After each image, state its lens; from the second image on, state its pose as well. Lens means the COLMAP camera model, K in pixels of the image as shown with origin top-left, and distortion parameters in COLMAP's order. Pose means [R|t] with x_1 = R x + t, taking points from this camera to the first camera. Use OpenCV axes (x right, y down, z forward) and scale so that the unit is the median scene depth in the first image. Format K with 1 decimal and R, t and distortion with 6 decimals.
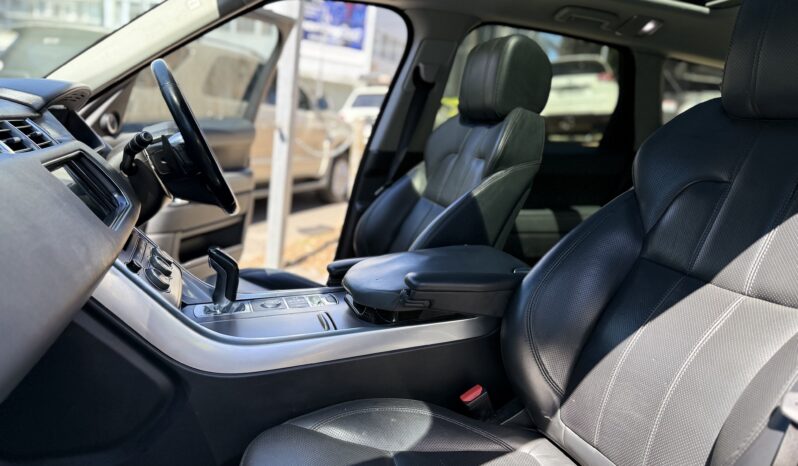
lens RADIAL K [[579.2, 0, 397.2], [0, 579.2, 230.1], [0, 0, 1]] dist [0.029451, 0.003600]
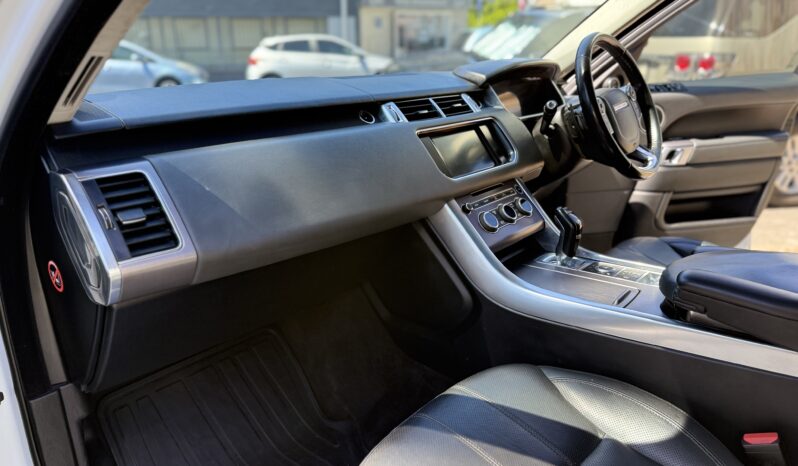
lens RADIAL K [[579.2, 0, 397.6], [0, 579.2, 236.2], [0, 0, 1]] dist [0.029451, 0.003600]
pose [[0.512562, 0.202266, -0.834487, 0.243984], [-0.121306, 0.979169, 0.162826, -0.030467], [0.850038, 0.017770, 0.526421, 0.070097]]
